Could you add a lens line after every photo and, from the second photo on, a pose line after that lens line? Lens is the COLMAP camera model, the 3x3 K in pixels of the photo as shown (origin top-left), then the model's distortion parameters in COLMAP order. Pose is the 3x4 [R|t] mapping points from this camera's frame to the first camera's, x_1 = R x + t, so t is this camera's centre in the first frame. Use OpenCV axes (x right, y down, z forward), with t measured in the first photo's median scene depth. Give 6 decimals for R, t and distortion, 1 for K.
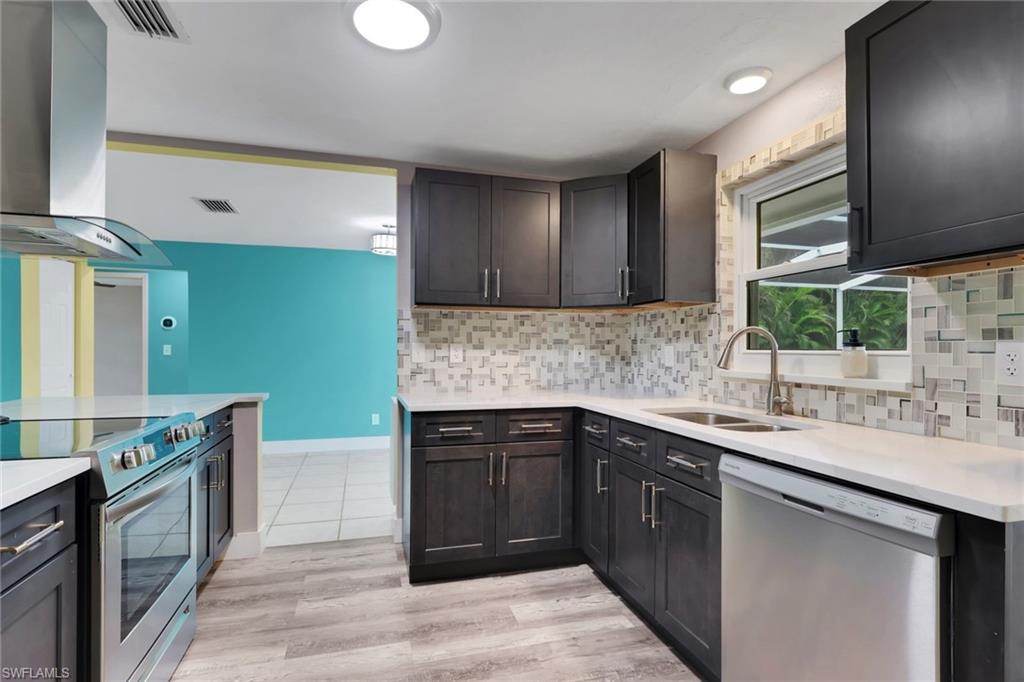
lens RADIAL K [[493.4, 0, 512.0], [0, 493.4, 341.0], [0, 0, 1]] dist [-0.004948, -0.001031]
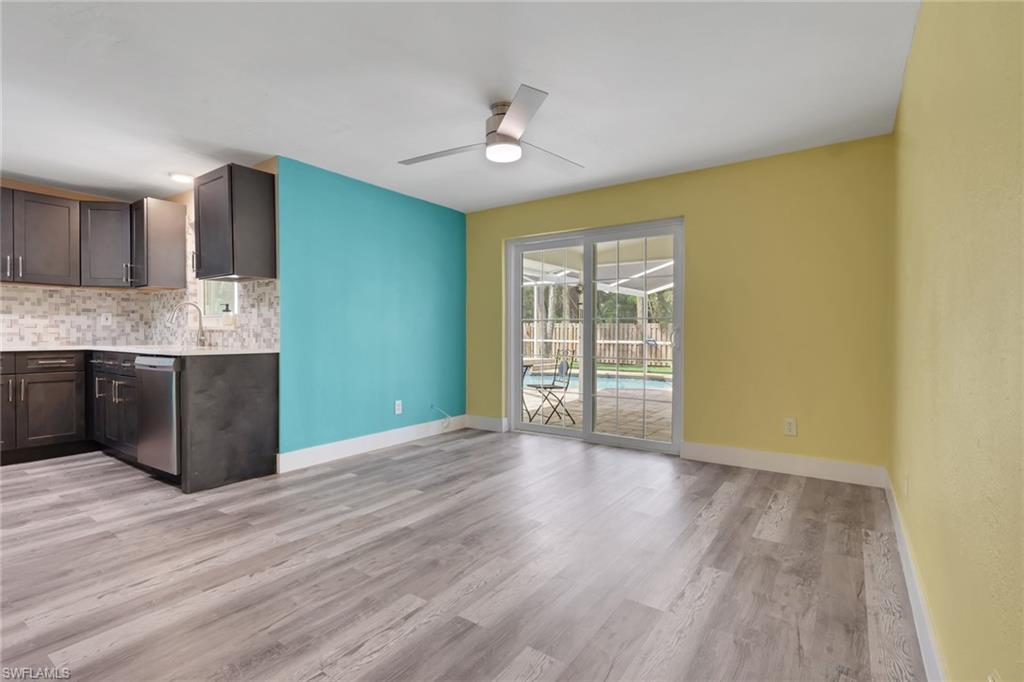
lens RADIAL K [[493.4, 0, 512.0], [0, 493.4, 341.0], [0, 0, 1]] dist [-0.004948, -0.001031]
pose [[0.790269, -0.007669, 0.612712, 0.211150], [-0.009954, 0.999629, 0.025350, 0.045312], [-0.612679, -0.026132, 0.789899, -0.936149]]
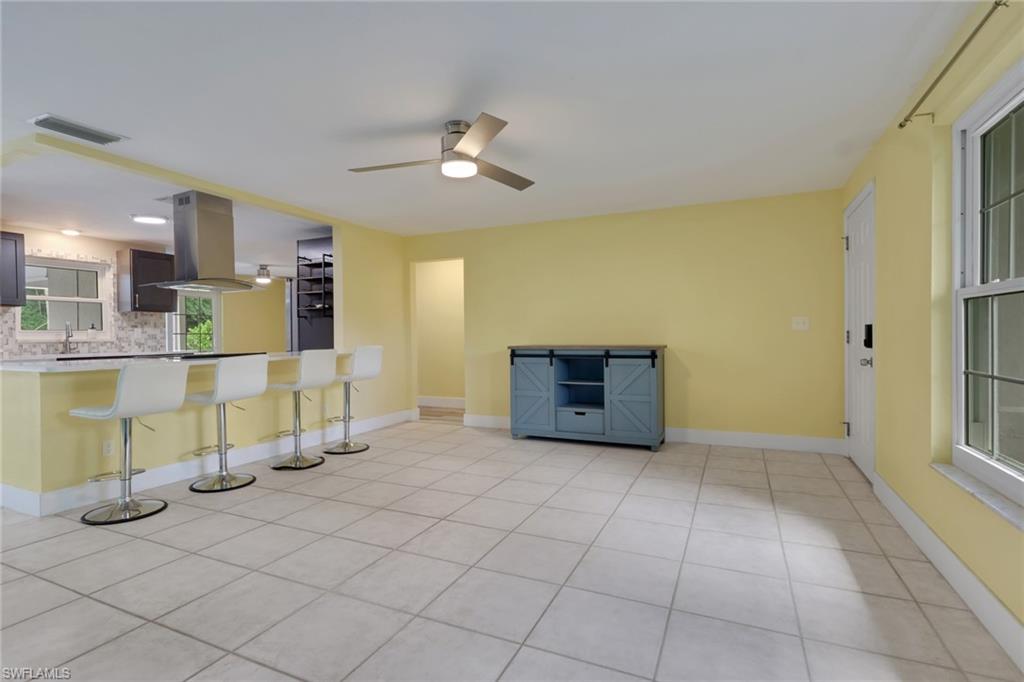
lens RADIAL K [[493.4, 0, 512.0], [0, 493.4, 341.0], [0, 0, 1]] dist [-0.004948, -0.001031]
pose [[-0.744495, -0.005085, 0.667609, -2.134796], [-0.003293, 0.999987, 0.003944, 0.041499], [-0.667620, 0.000738, -0.744502, 0.951343]]
